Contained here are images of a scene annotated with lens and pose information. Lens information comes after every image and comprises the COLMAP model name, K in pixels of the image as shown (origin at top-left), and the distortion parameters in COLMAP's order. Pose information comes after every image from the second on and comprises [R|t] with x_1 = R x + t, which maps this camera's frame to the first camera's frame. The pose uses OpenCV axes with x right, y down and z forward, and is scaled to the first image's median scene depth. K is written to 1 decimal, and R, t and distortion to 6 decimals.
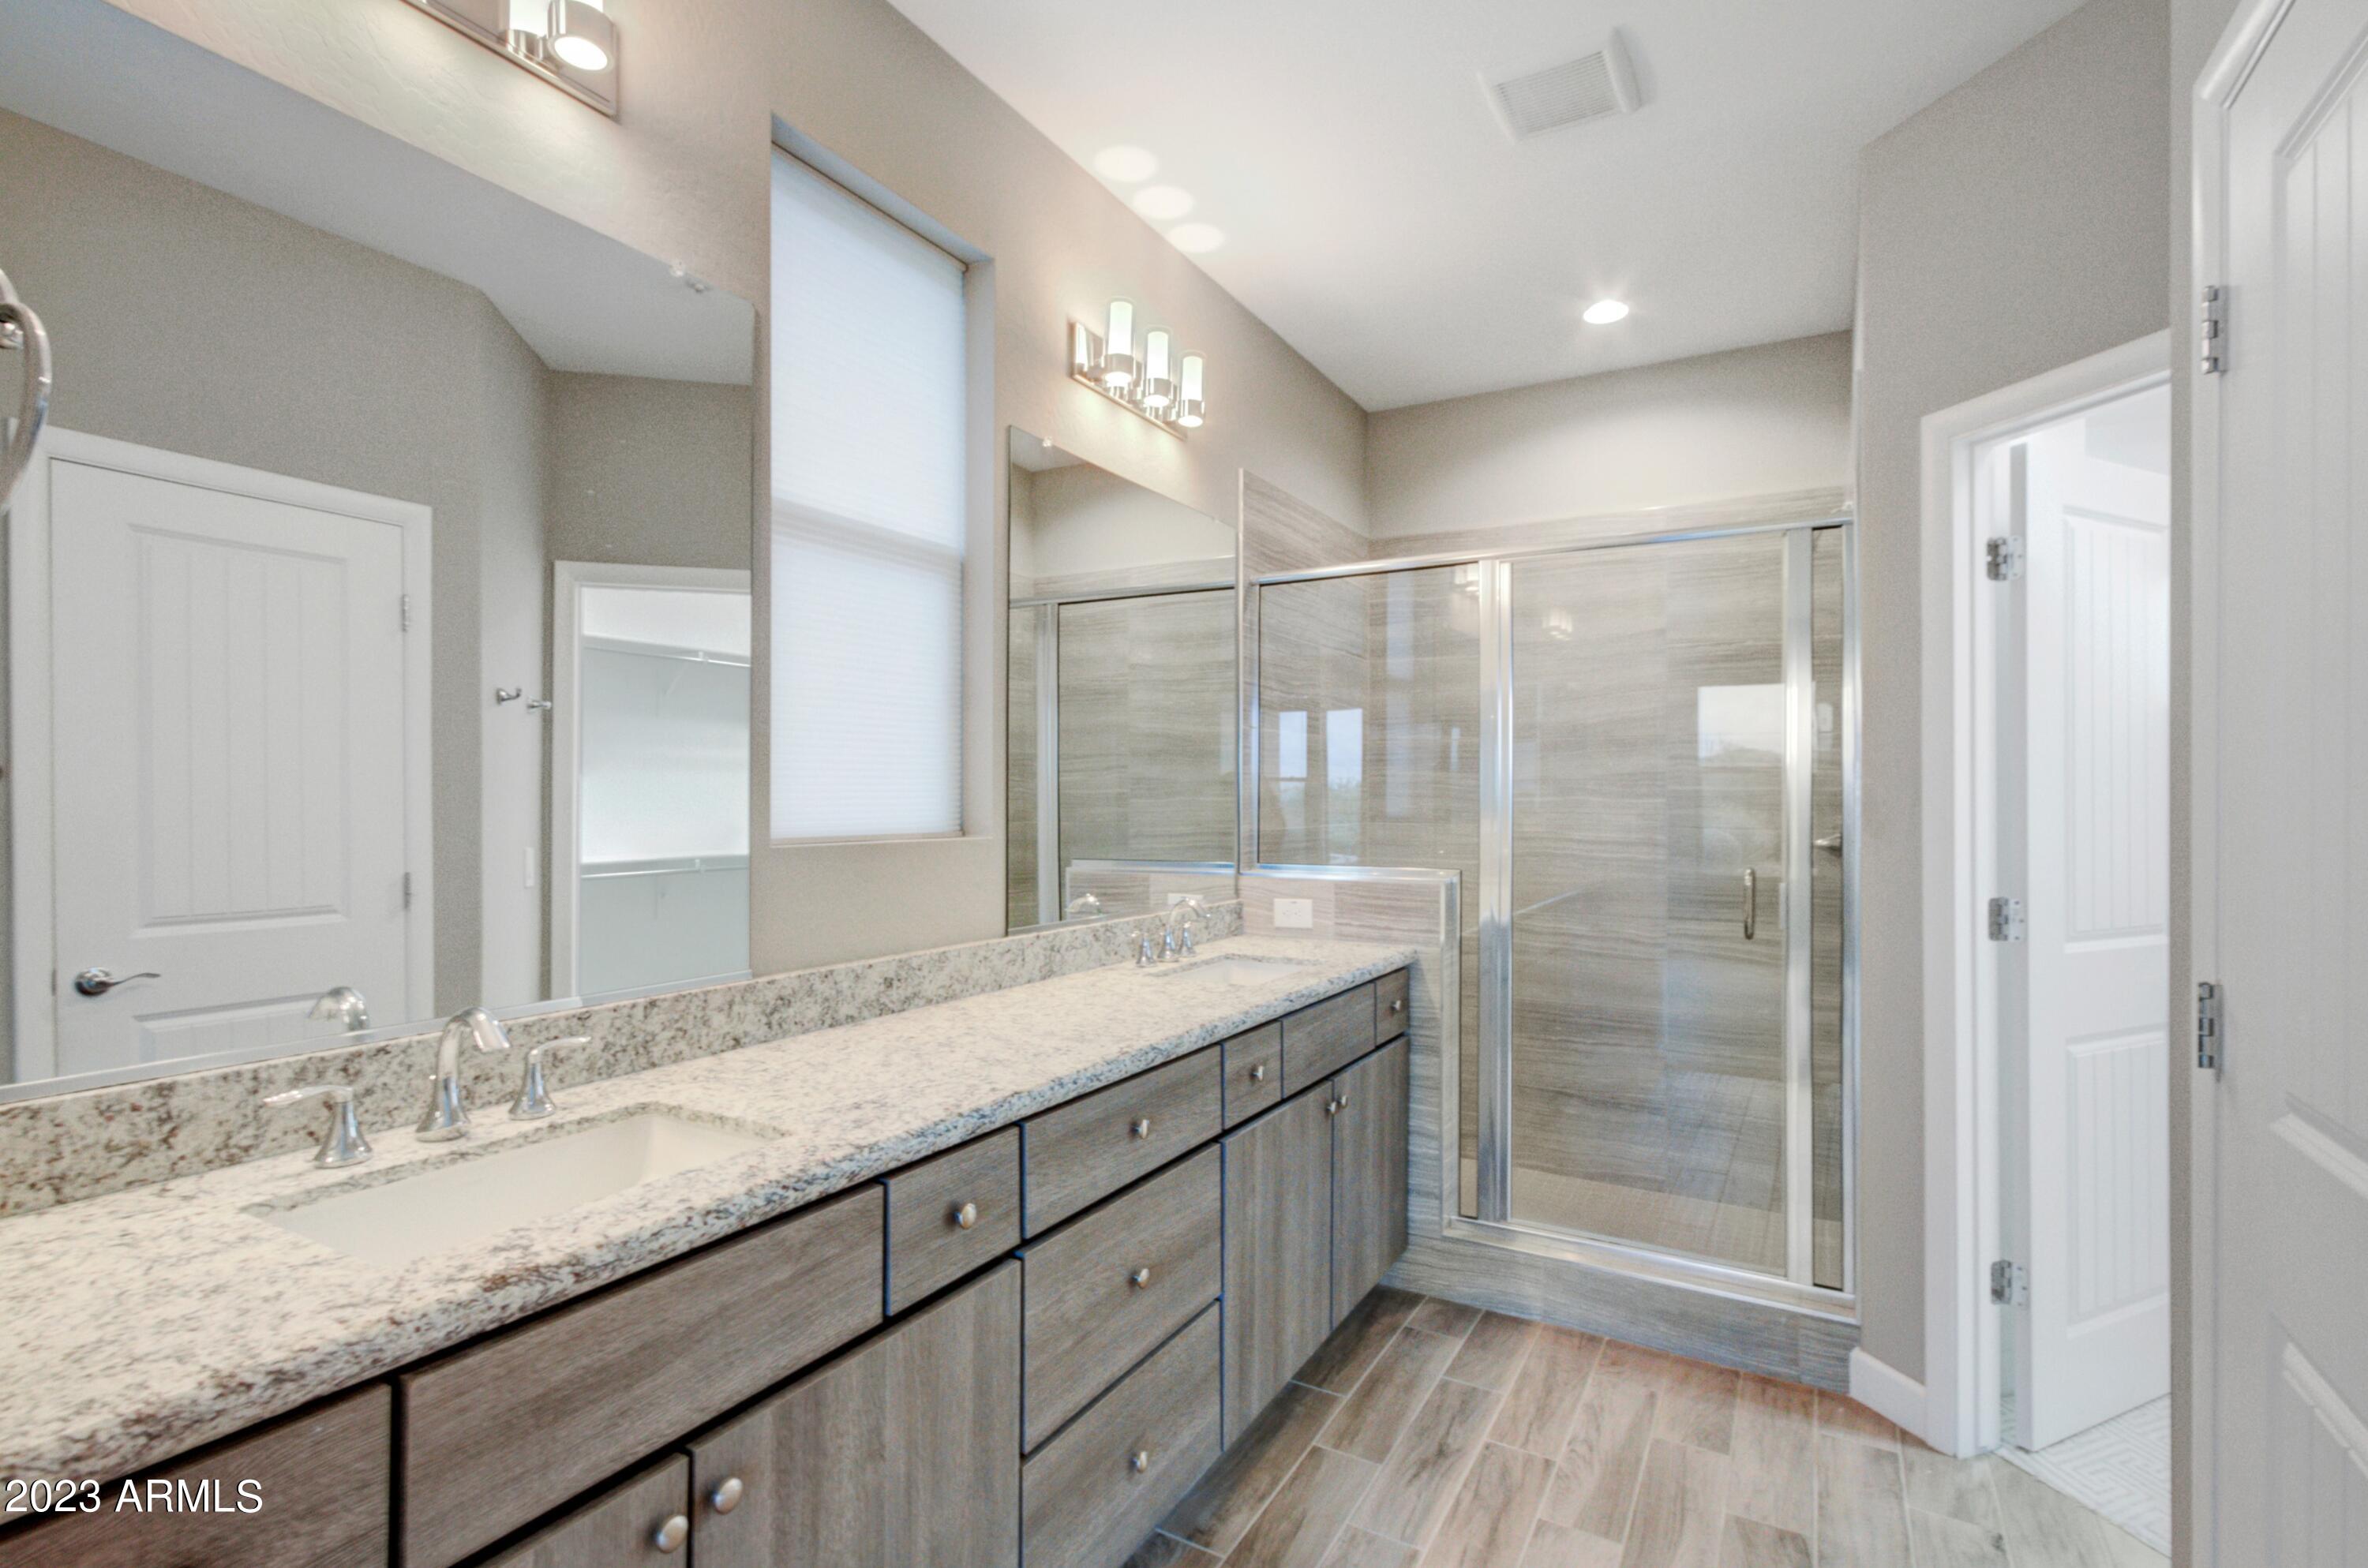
lens RADIAL K [[1152.6, 0, 1186.8], [0, 1152.6, 790.5], [0, 0, 1]] dist [0.010100, 0.001382]
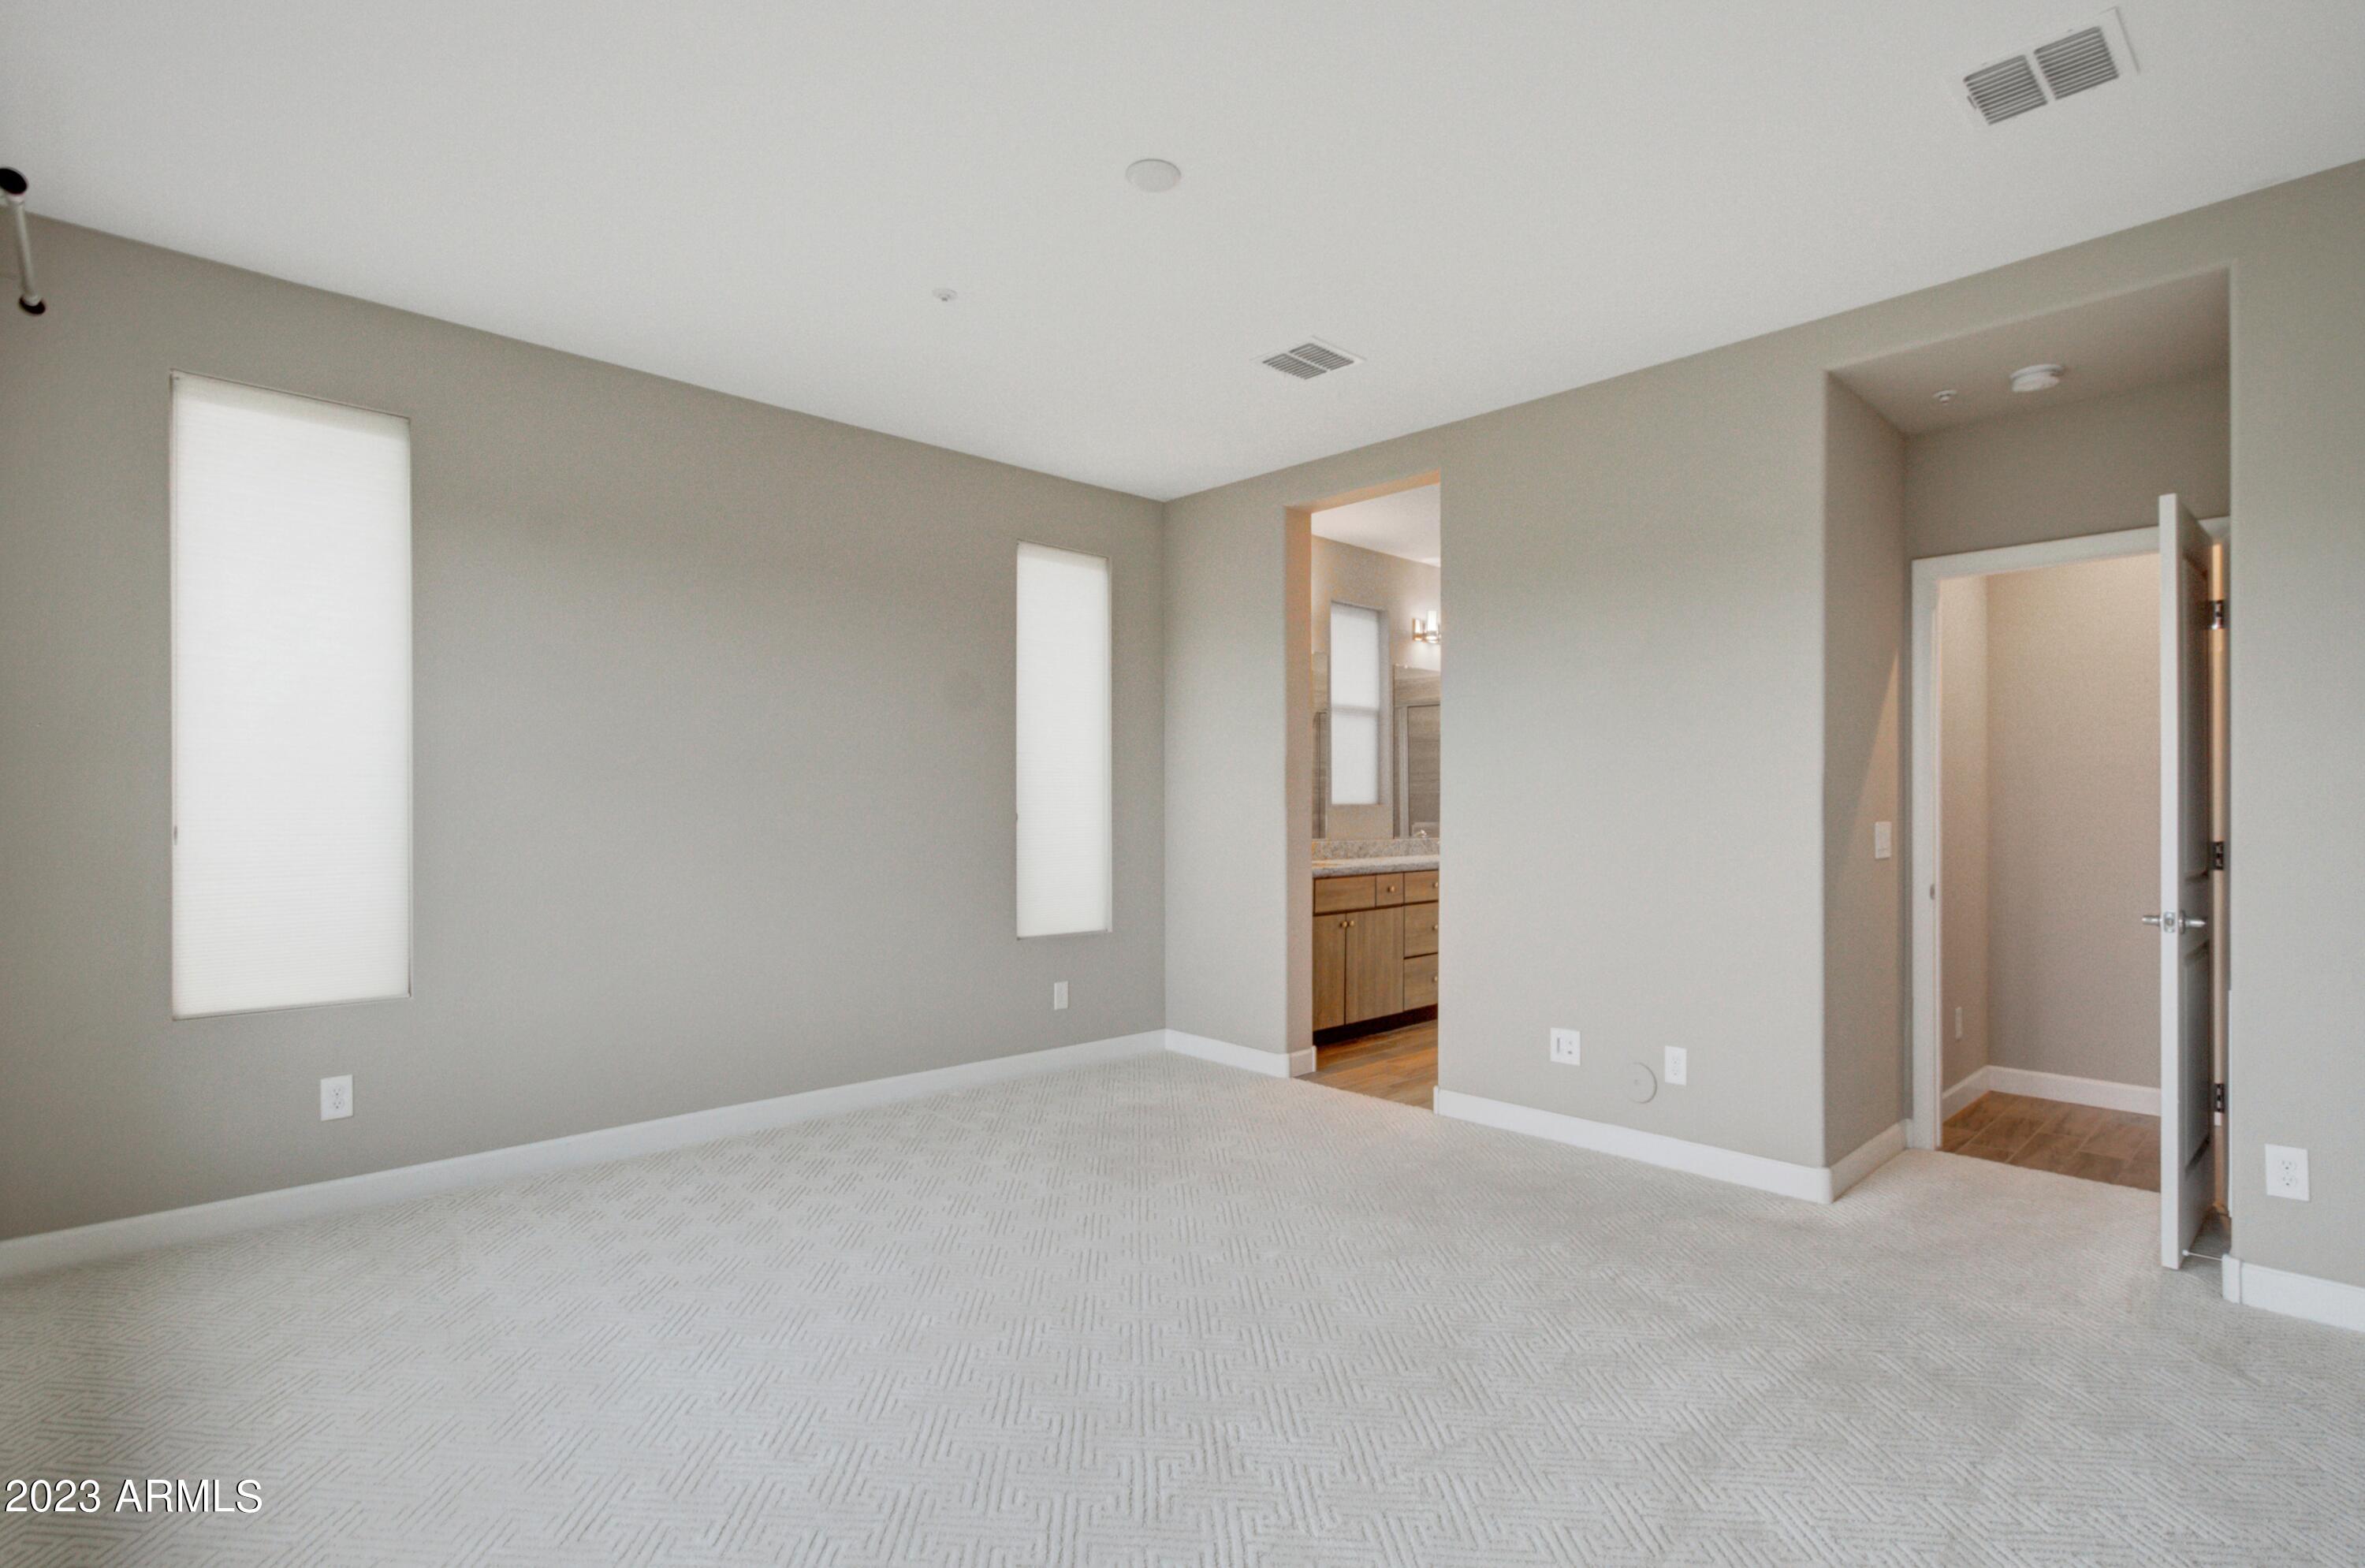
lens RADIAL K [[1151.3, 0, 1184.9], [0, 1151.3, 785.5], [0, 0, 1]] dist [0.010100, 0.001382]
pose [[0.956922, -0.005345, -0.290297, 0.290389], [0.006425, 0.999976, 0.002768, -0.036835], [0.290275, -0.004514, 0.956933, -3.018503]]
